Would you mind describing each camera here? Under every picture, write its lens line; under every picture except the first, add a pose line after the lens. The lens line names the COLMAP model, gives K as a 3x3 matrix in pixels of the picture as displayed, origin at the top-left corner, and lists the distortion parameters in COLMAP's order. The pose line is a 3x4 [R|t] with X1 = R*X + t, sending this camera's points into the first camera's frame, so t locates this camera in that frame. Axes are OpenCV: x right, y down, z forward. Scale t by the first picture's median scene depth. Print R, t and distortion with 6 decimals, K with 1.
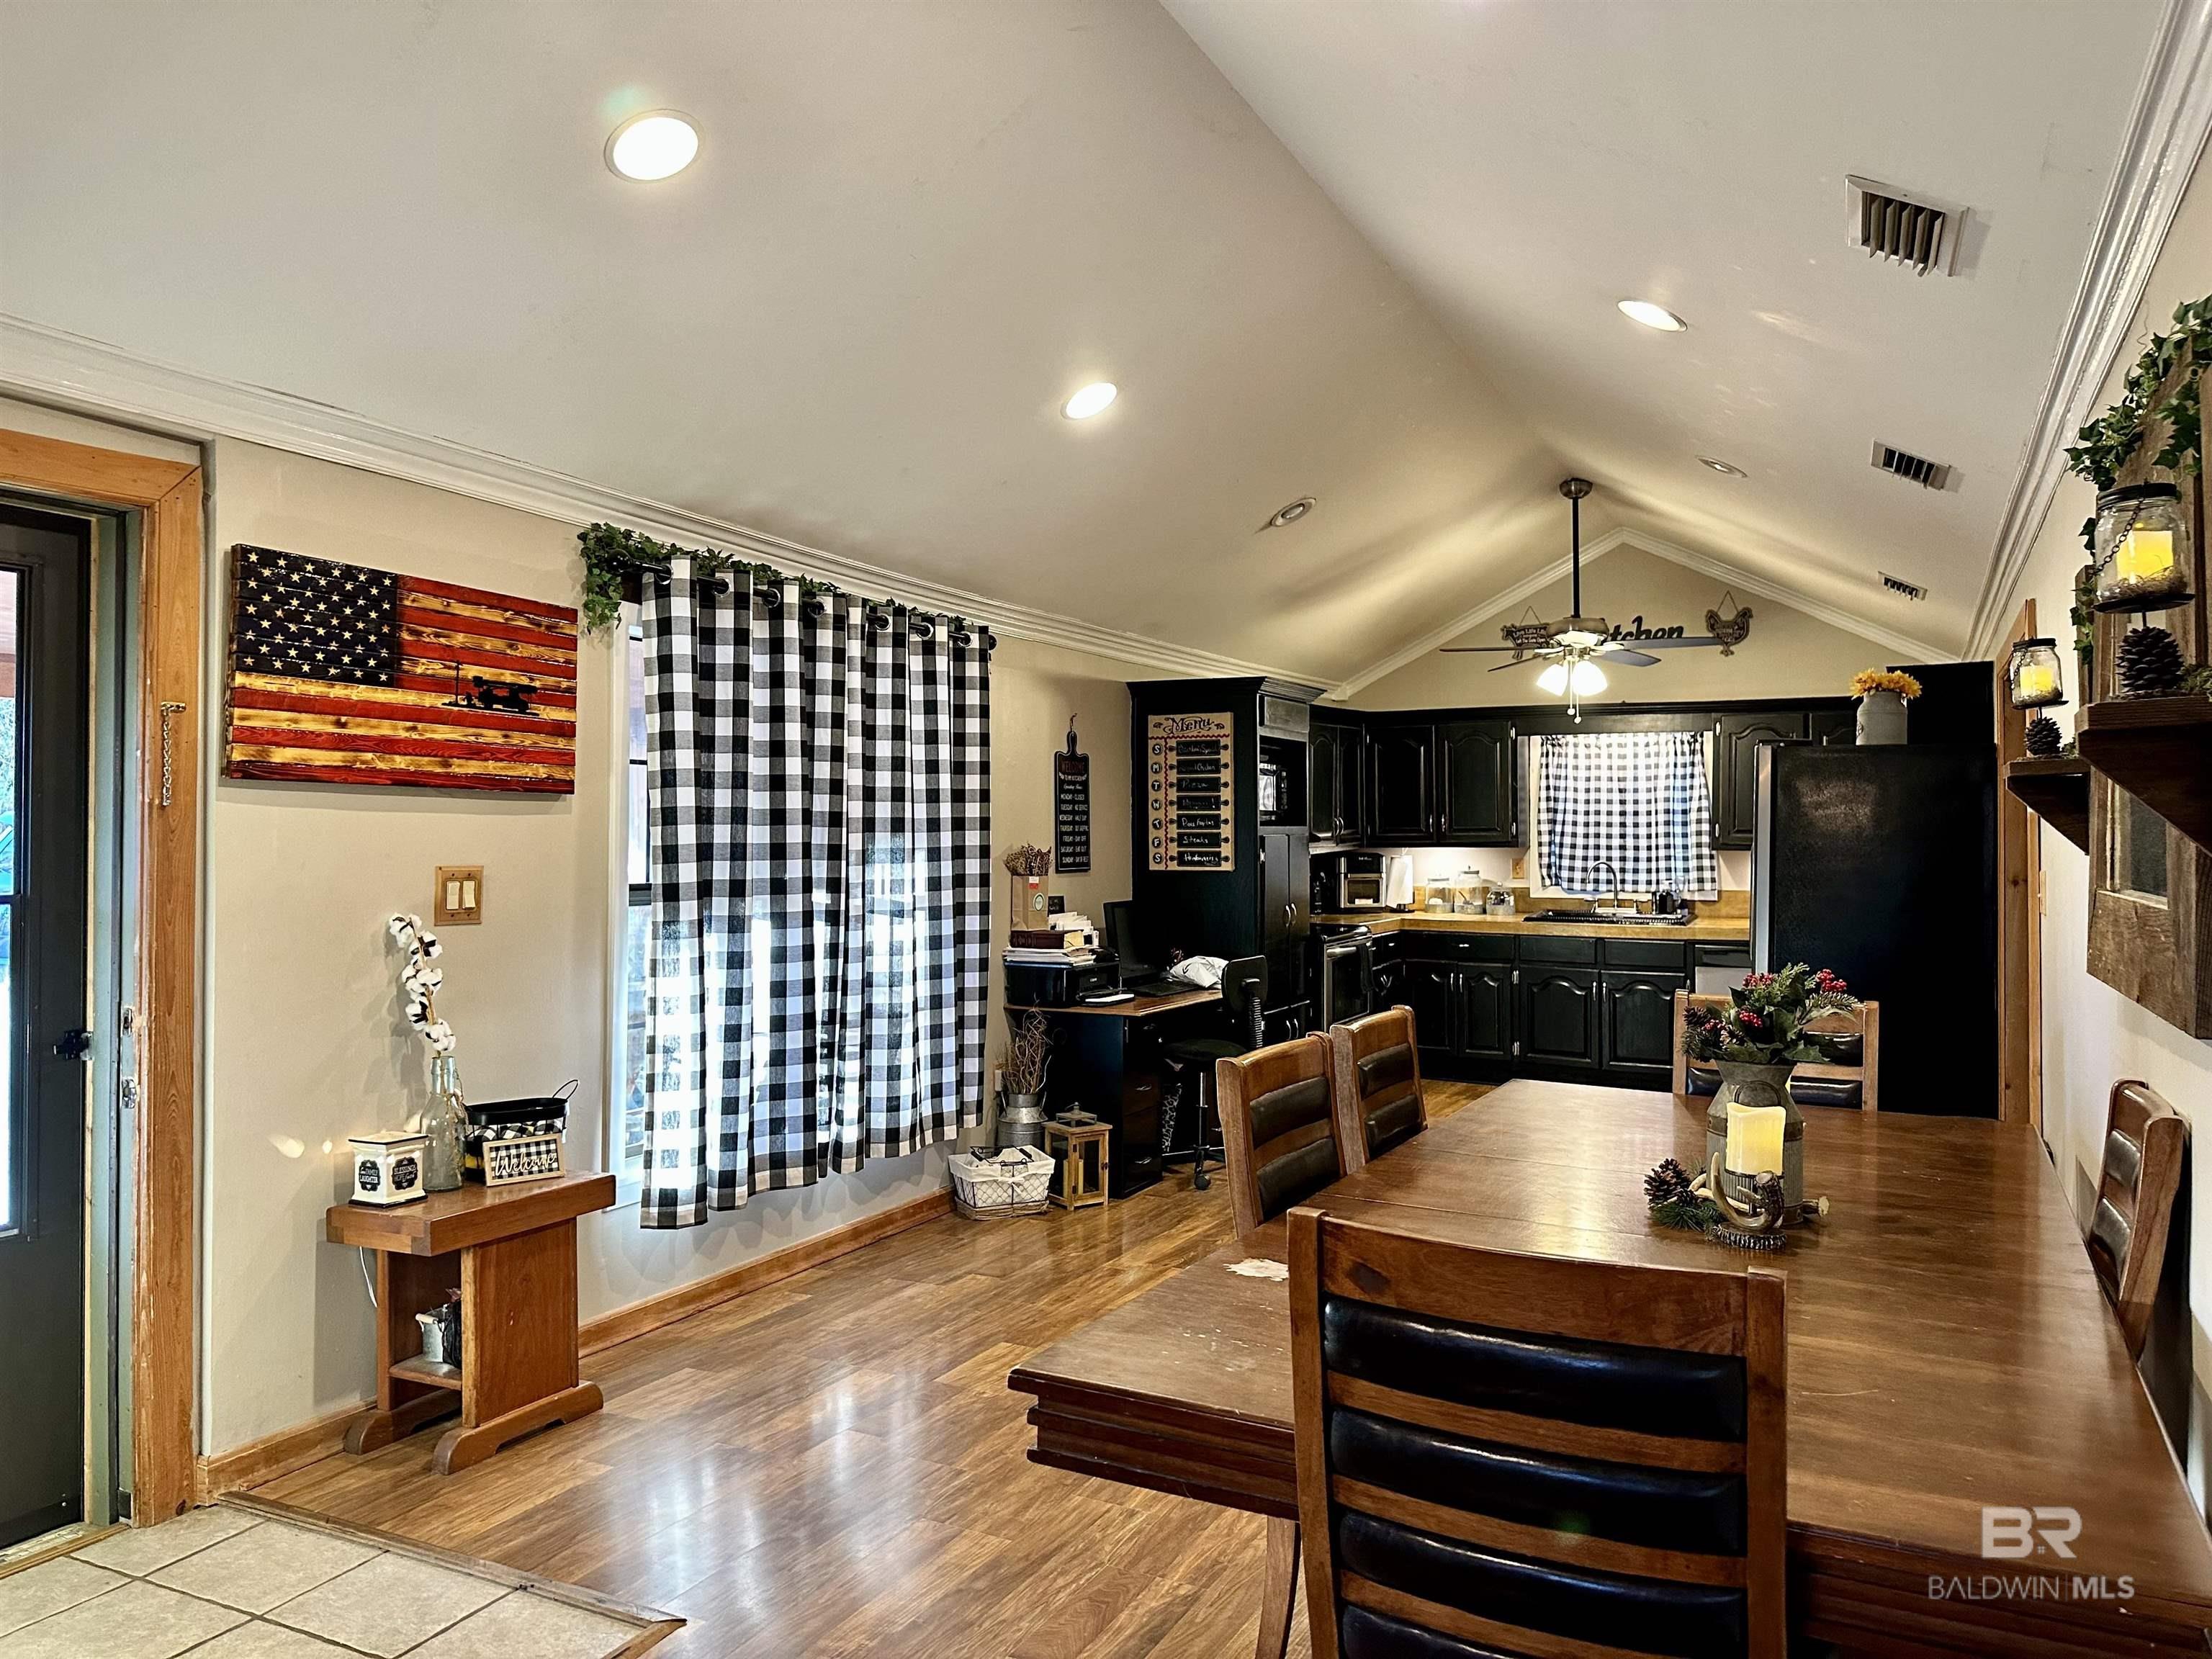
lens RADIAL K [[1558.7, 0, 1082.3], [0, 1558.7, 826.4], [0, 0, 1]] dist [0.070790, -0.095379]
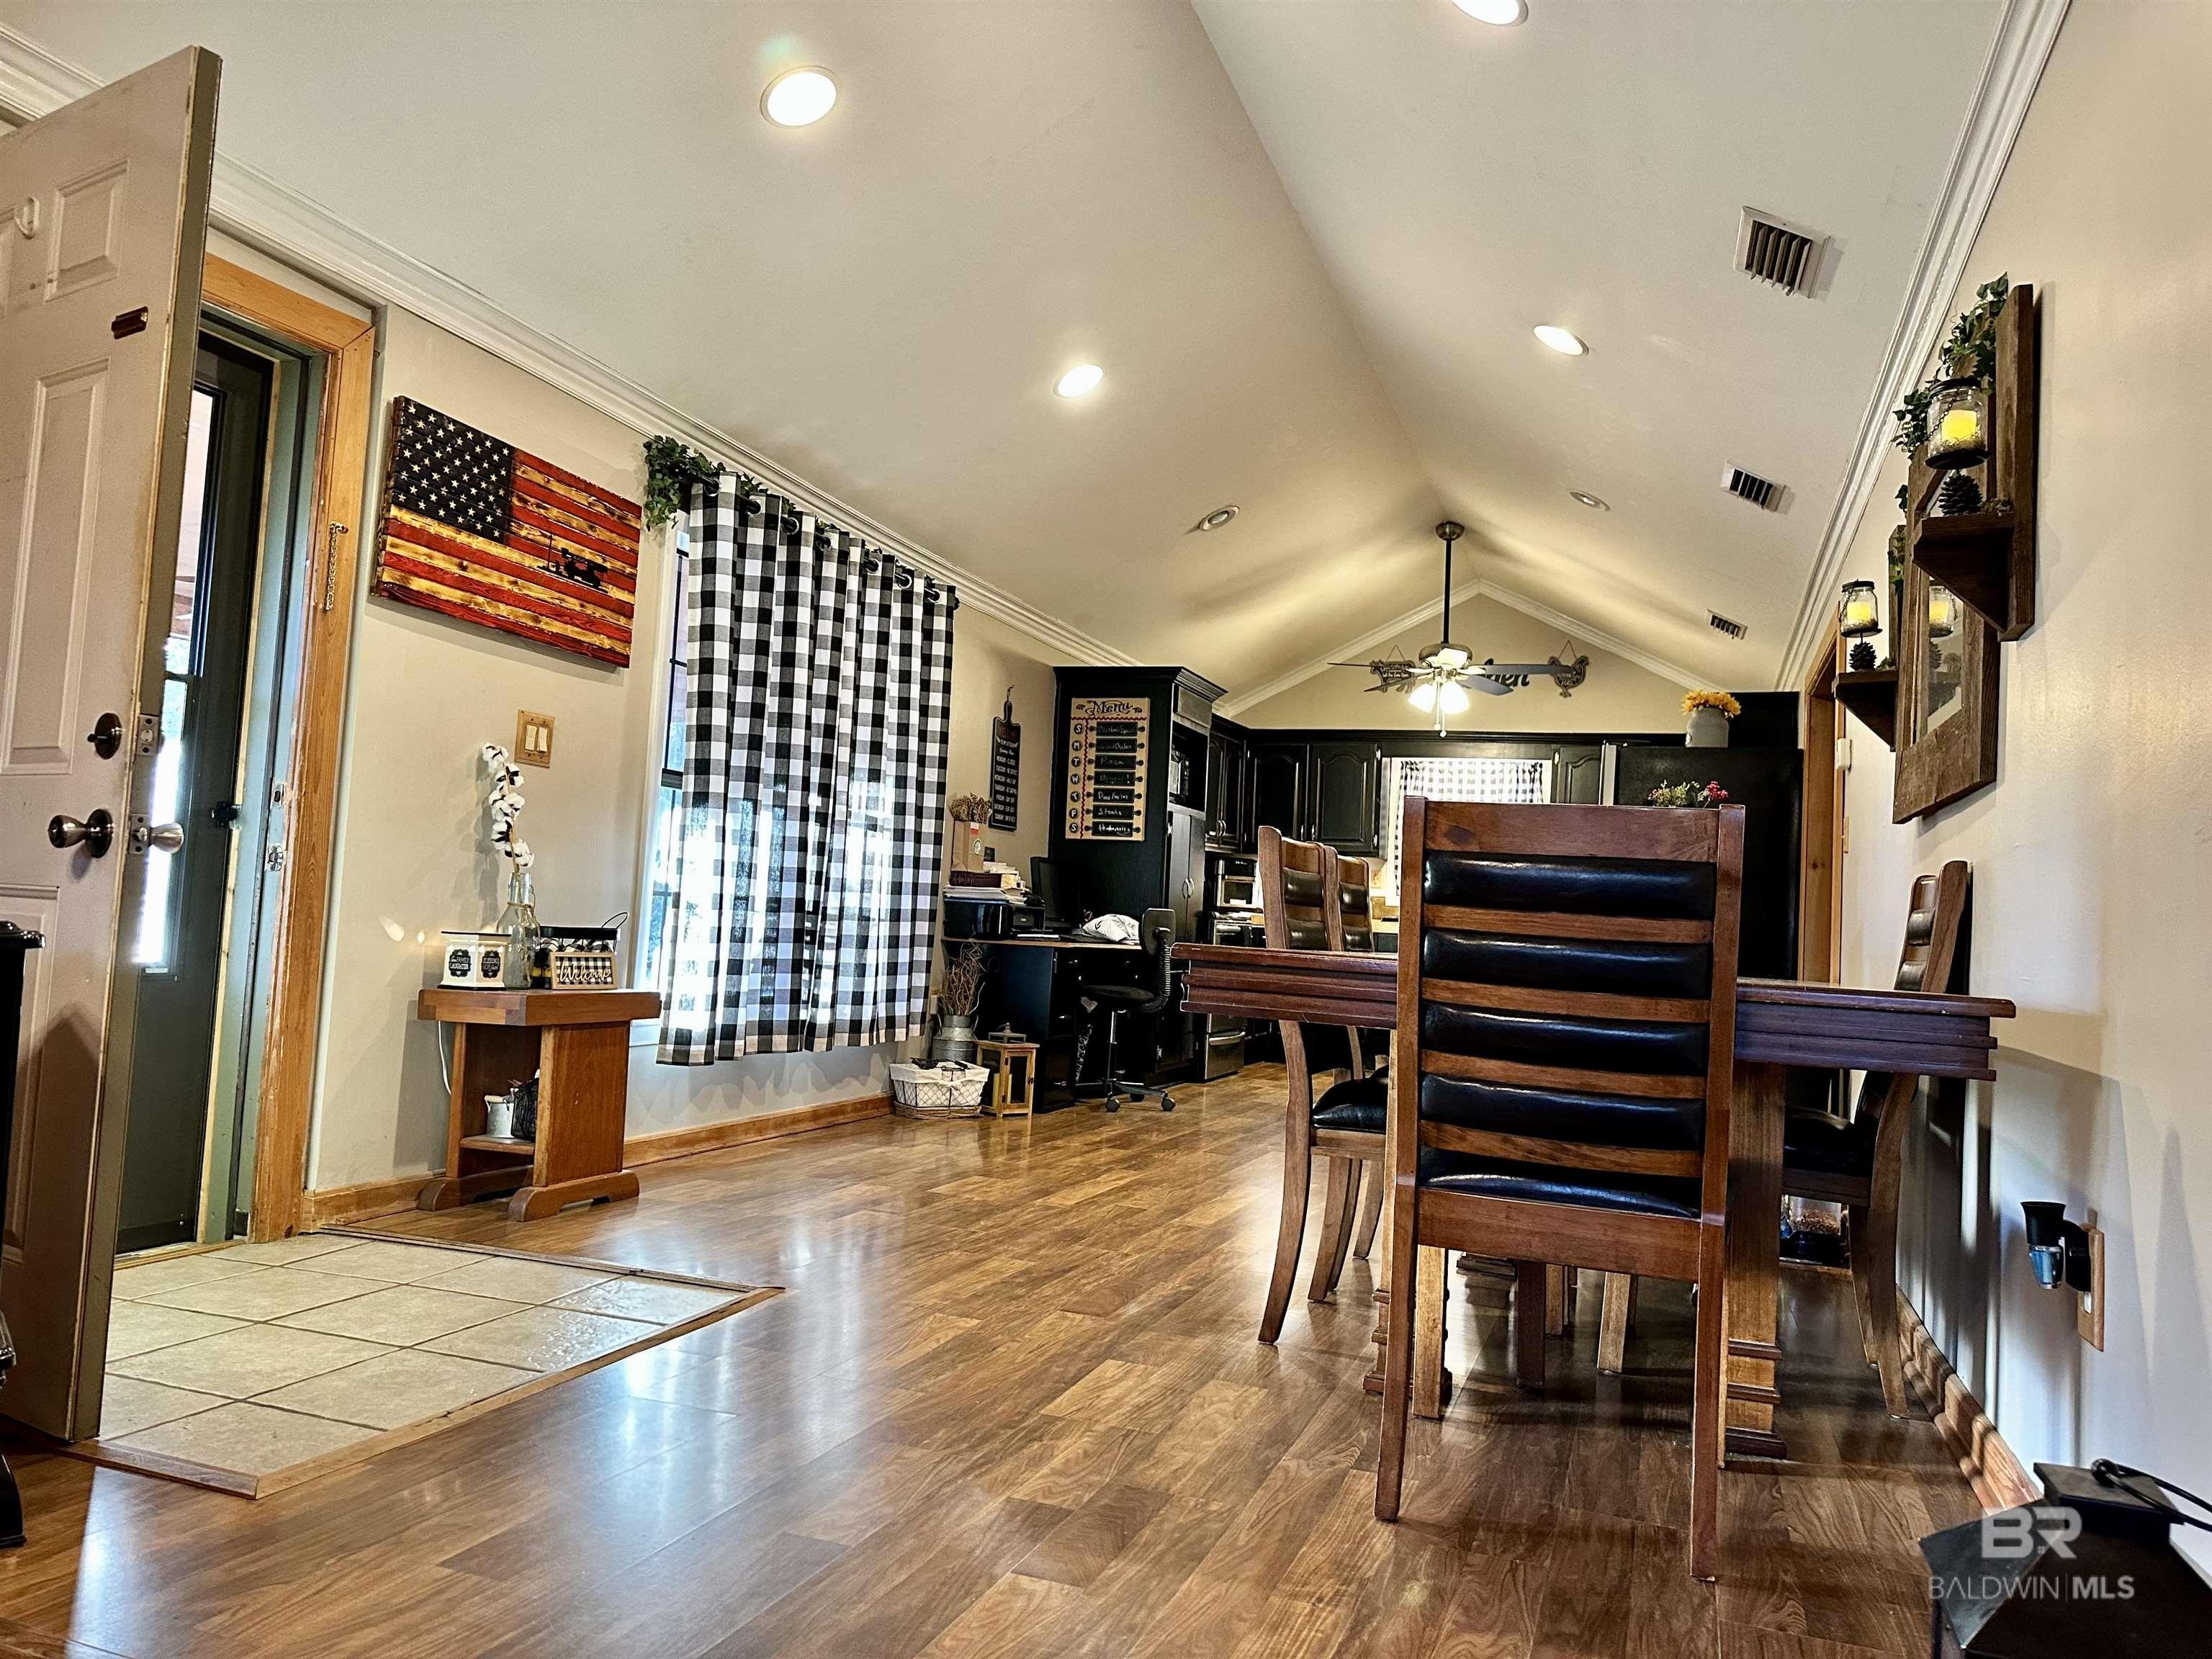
lens RADIAL K [[1558.7, 0, 1080.2], [0, 1558.7, 830.8], [0, 0, 1]] dist [0.070790, -0.095379]
pose [[0.991800, 0.059467, 0.113117, -0.122370], [-0.053886, 0.997204, -0.051770, 0.136834], [-0.115879, 0.045250, 0.992232, -0.150815]]
